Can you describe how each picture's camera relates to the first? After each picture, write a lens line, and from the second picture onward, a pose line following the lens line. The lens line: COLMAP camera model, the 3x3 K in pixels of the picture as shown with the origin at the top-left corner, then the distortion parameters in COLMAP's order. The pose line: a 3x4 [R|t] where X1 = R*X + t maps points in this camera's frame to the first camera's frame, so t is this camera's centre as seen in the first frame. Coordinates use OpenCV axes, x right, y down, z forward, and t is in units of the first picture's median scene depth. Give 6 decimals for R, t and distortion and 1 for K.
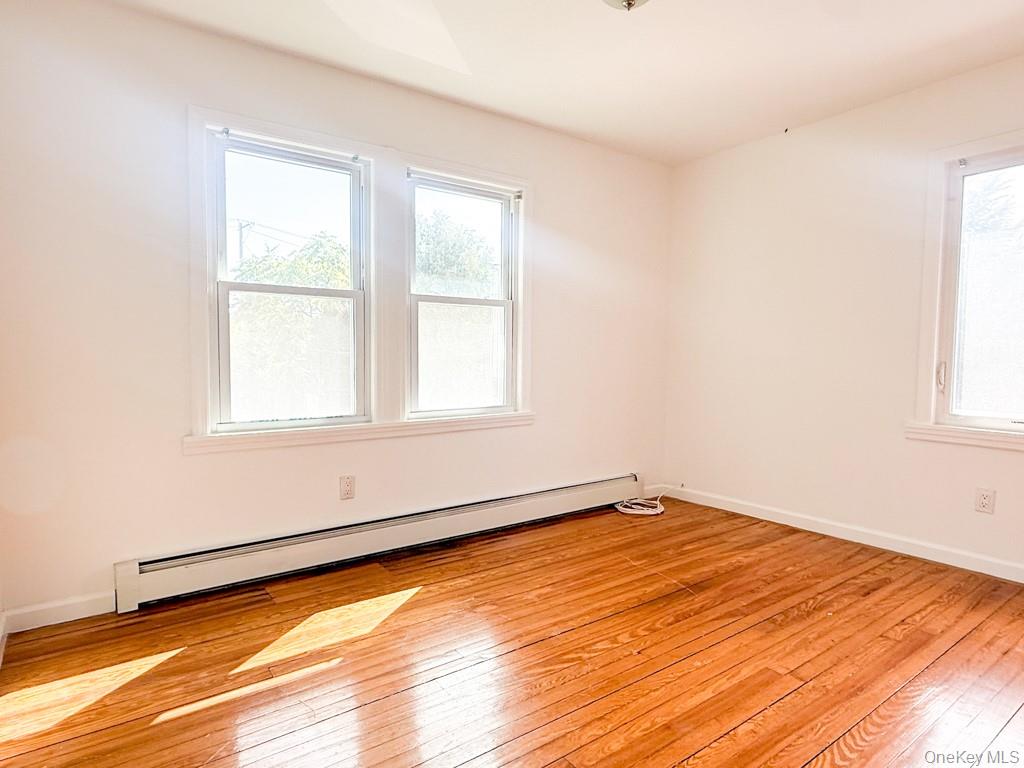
lens RADIAL K [[577.0, 0, 509.0], [0, 577.0, 383.0], [0, 0, 1]] dist [0.001598, -0.003403]
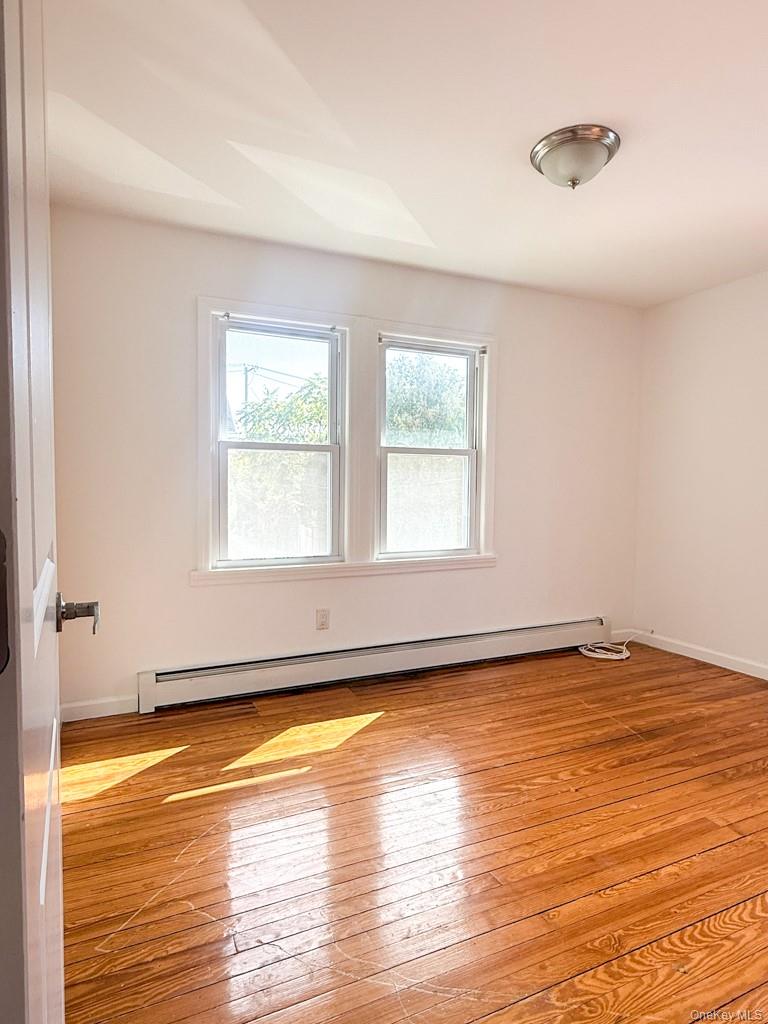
lens RADIAL K [[577.0, 0, 383.3], [0, 577.0, 508.5], [0, 0, 1]] dist [0.001598, -0.003403]
pose [[0.979520, 0.010330, -0.201084, 0.069374], [-0.011636, 0.999918, -0.005315, -0.035332], [0.201013, 0.007546, 0.979560, -0.098334]]
